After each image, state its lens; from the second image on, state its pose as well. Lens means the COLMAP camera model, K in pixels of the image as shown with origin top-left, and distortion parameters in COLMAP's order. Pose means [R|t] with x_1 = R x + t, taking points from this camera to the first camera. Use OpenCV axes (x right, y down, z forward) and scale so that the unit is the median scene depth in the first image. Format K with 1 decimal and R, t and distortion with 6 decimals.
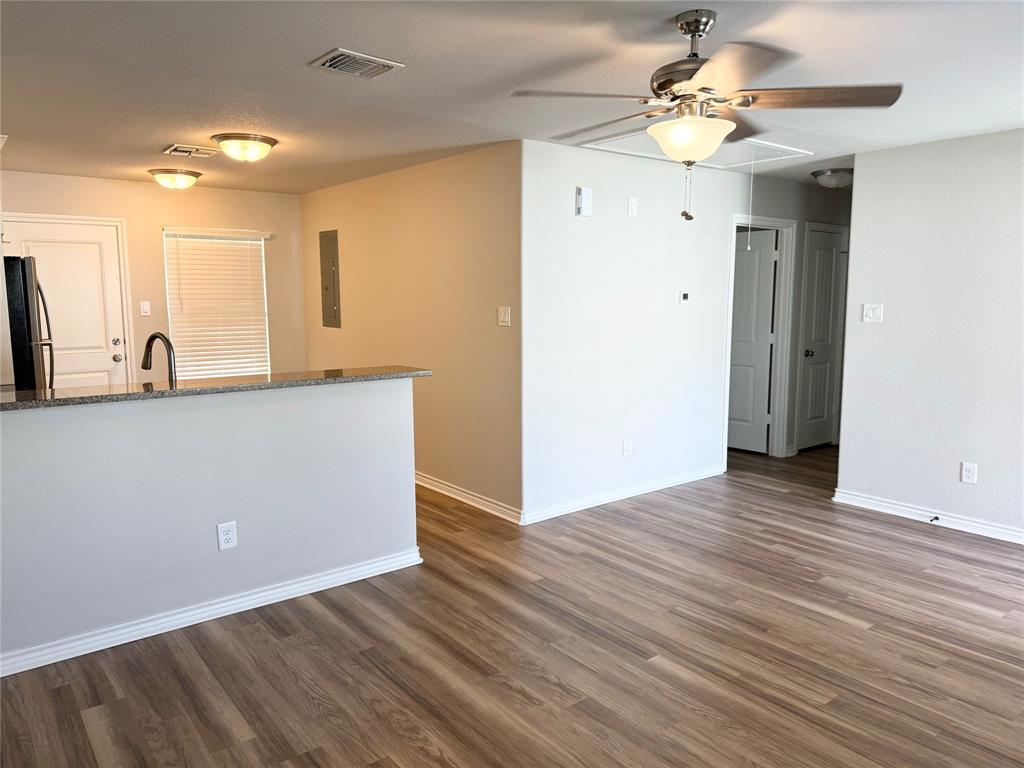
lens RADIAL K [[727.1, 0, 538.9], [0, 727.1, 382.6], [0, 0, 1]] dist [0.086882, -0.122820]
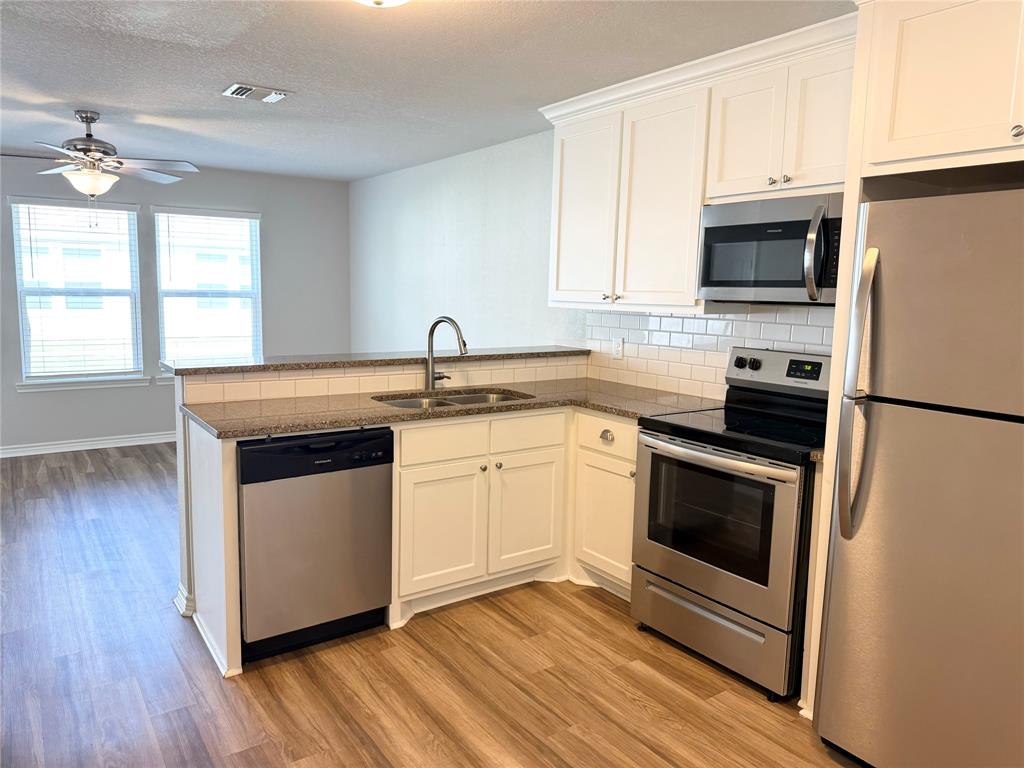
lens RADIAL K [[728.1, 0, 501.1], [0, 728.1, 385.1], [0, 0, 1]] dist [0.097555, -0.120119]
pose [[-0.995488, -0.029704, 0.090115, -0.670347], [-0.005141, 0.965223, 0.261376, -0.236997], [-0.094745, 0.259733, -0.961021, 1.954356]]
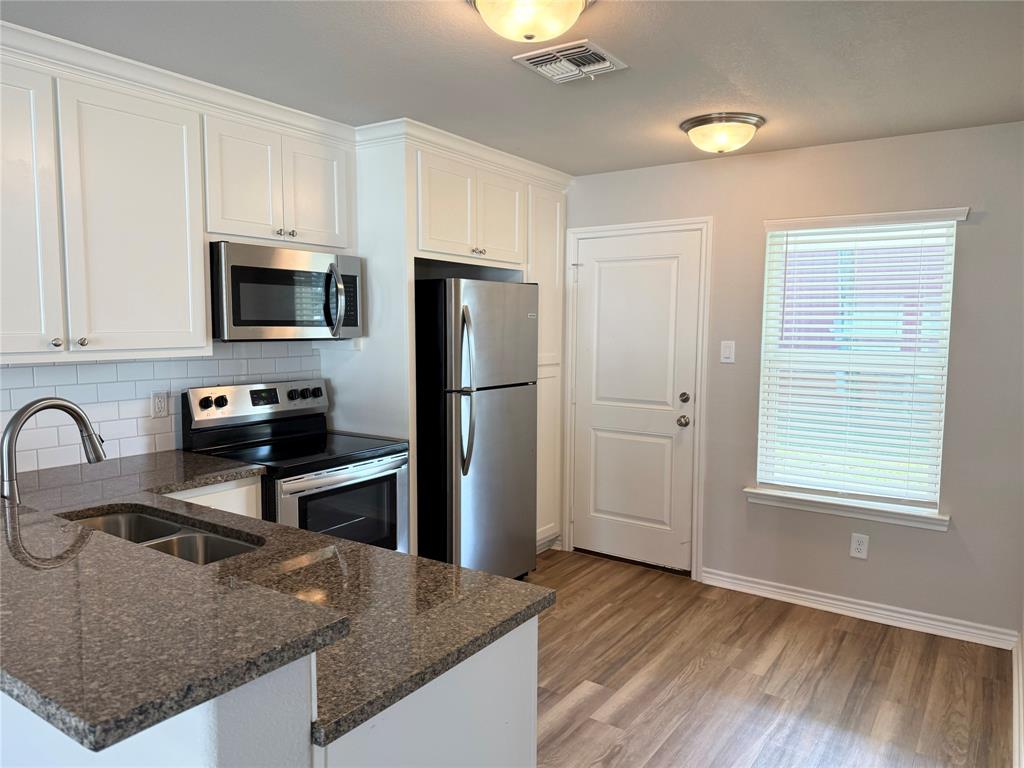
lens RADIAL K [[728.1, 0, 501.1], [0, 728.1, 385.1], [0, 0, 1]] dist [0.097555, -0.120119]
pose [[0.264006, 0.088794, -0.960425, 0.070146], [-0.132597, 0.989640, 0.055046, -0.142372], [0.955363, 0.112817, 0.273045, 1.123693]]
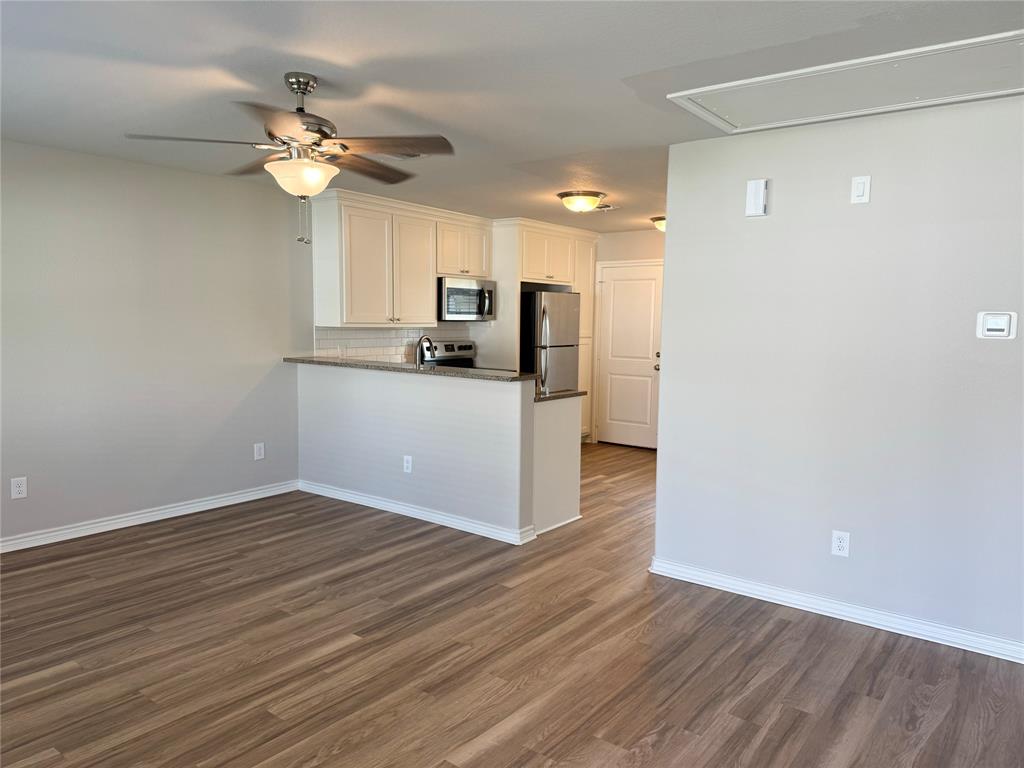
lens RADIAL K [[728.1, 0, 501.1], [0, 728.1, 385.1], [0, 0, 1]] dist [0.097555, -0.120119]
pose [[0.218509, 0.099800, -0.970718, 1.065543], [-0.141861, 0.987438, 0.069586, -0.091813], [0.965468, 0.122502, 0.229922, 0.777657]]
